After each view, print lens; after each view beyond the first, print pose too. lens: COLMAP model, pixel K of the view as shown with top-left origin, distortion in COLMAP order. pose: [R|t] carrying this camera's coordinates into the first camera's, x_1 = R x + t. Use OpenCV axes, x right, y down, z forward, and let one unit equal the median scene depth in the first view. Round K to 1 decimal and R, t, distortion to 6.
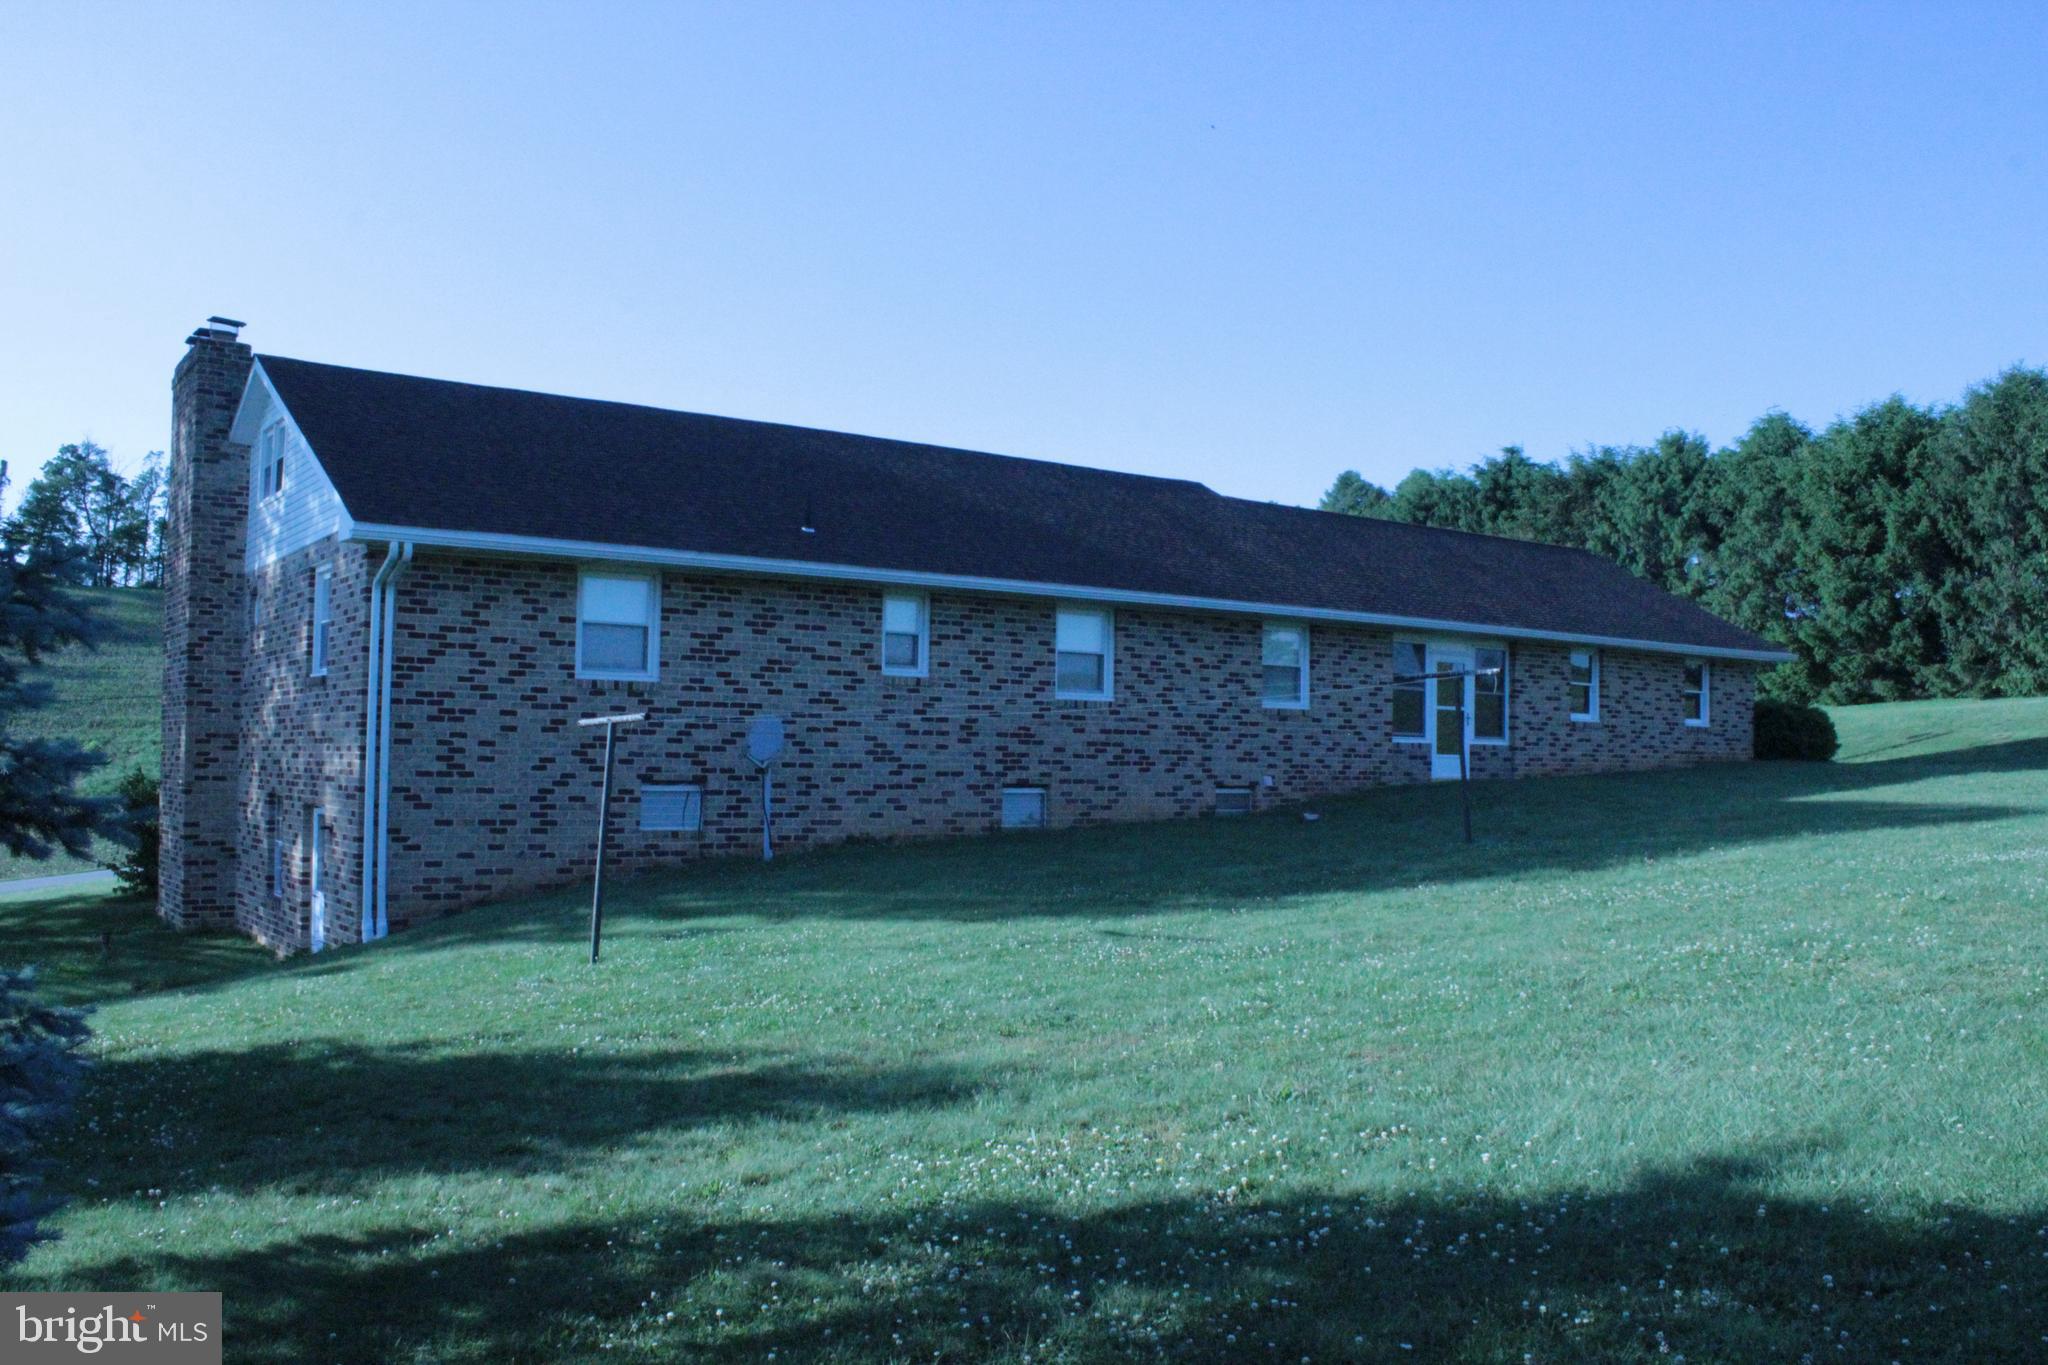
lens RADIAL K [[1581.5, 0, 1047.7], [0, 1581.5, 689.0], [0, 0, 1]] dist [-0.137617, 0.008244]
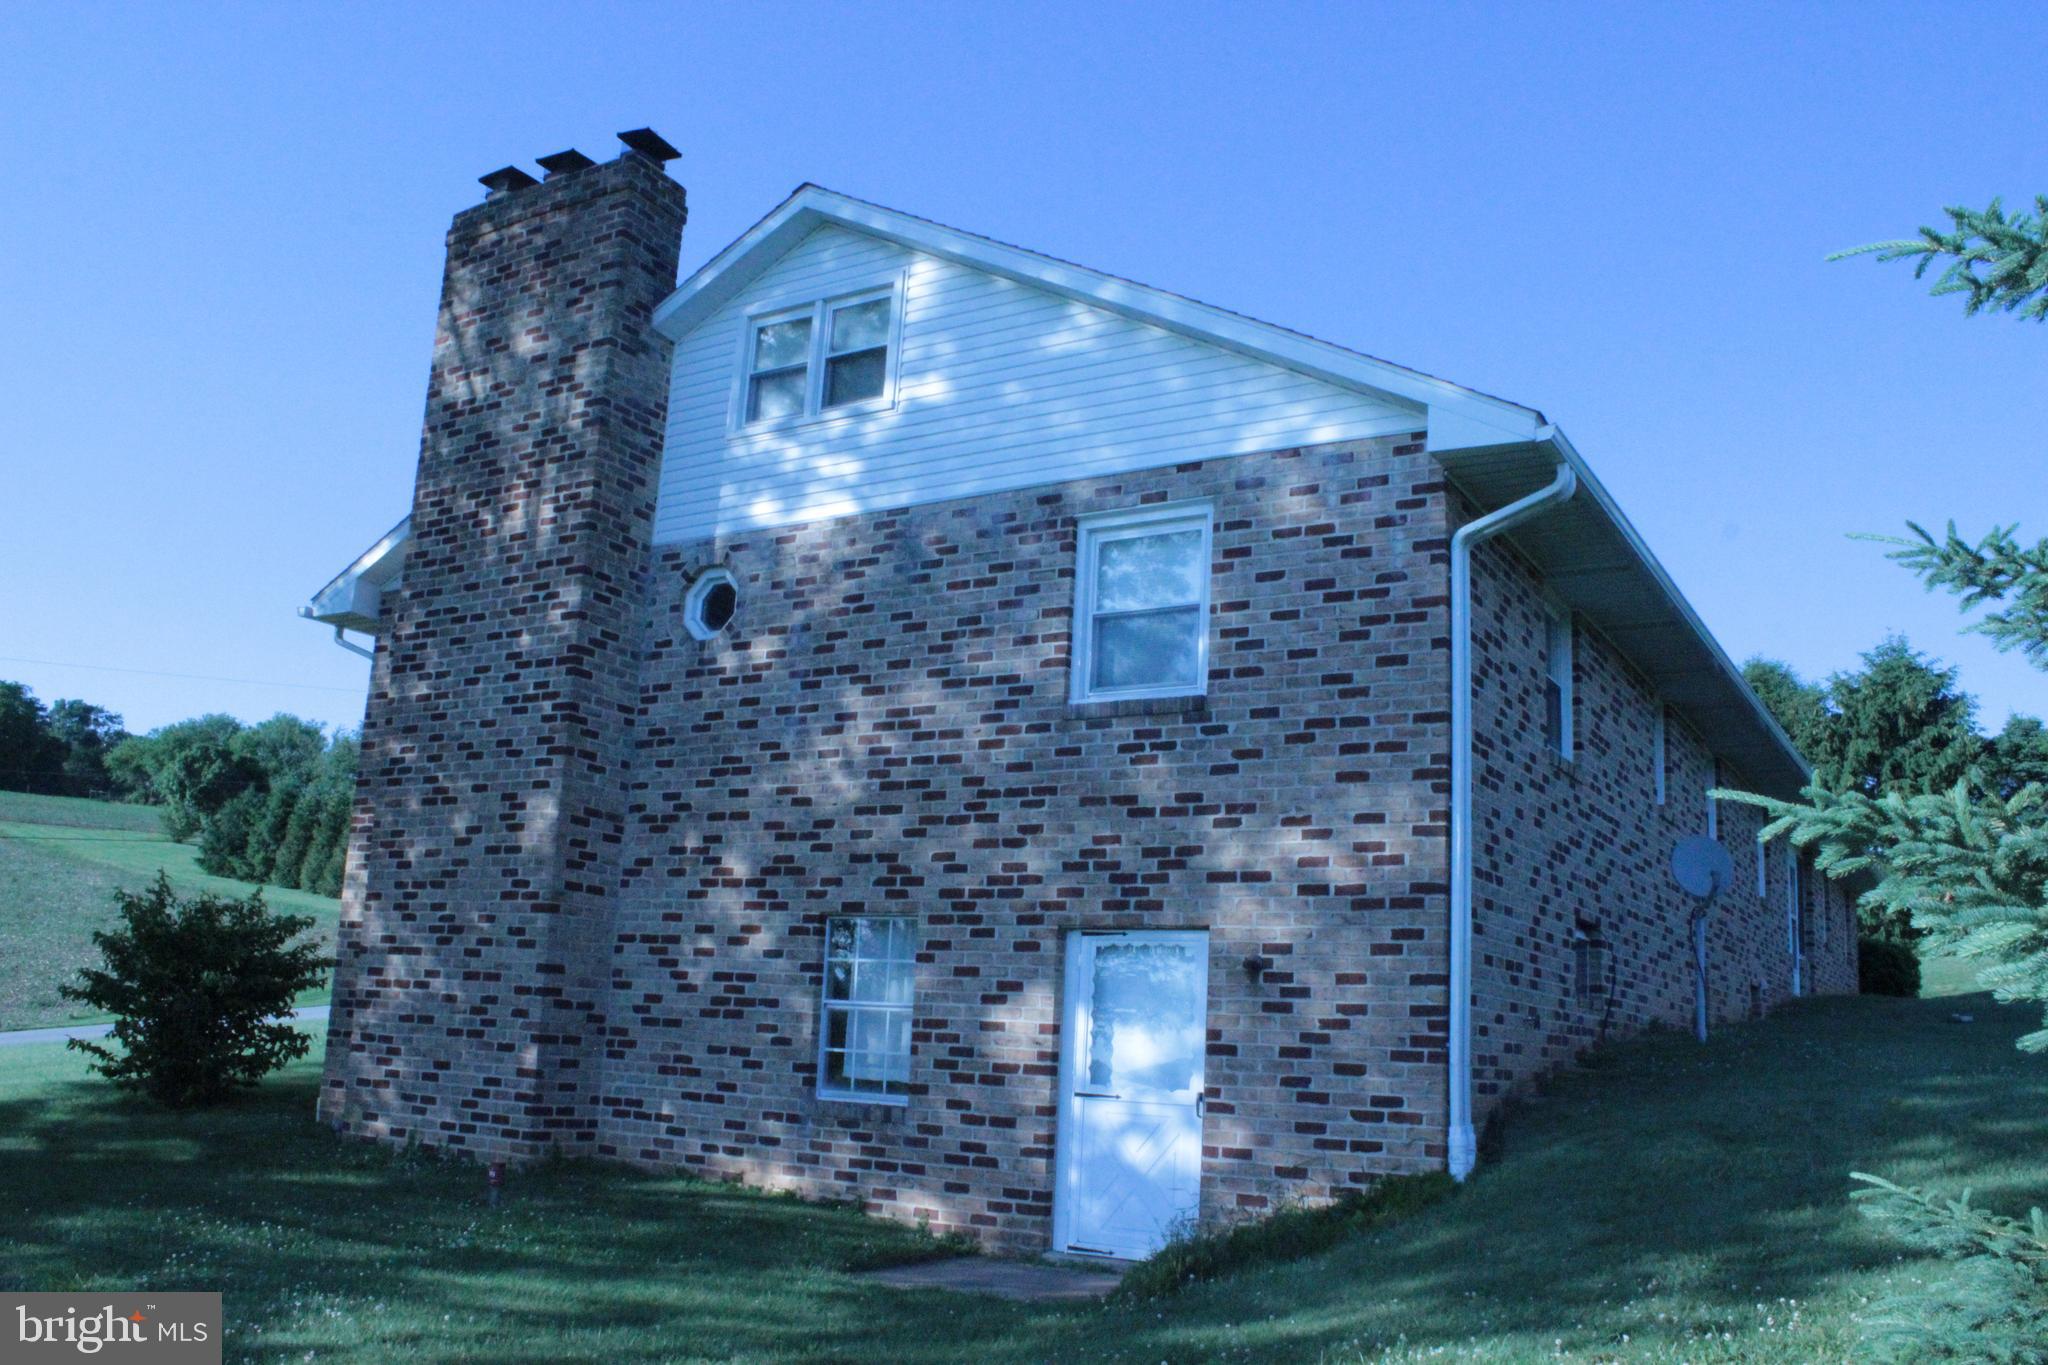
lens RADIAL K [[1581.5, 0, 1047.7], [0, 1581.5, 689.0], [0, 0, 1]] dist [-0.137617, 0.008244]
pose [[0.950514, 0.106533, 0.291844, -0.566157], [-0.063413, 0.986122, -0.153436, 0.063828], [-0.304140, 0.127336, 0.944079, 0.395578]]
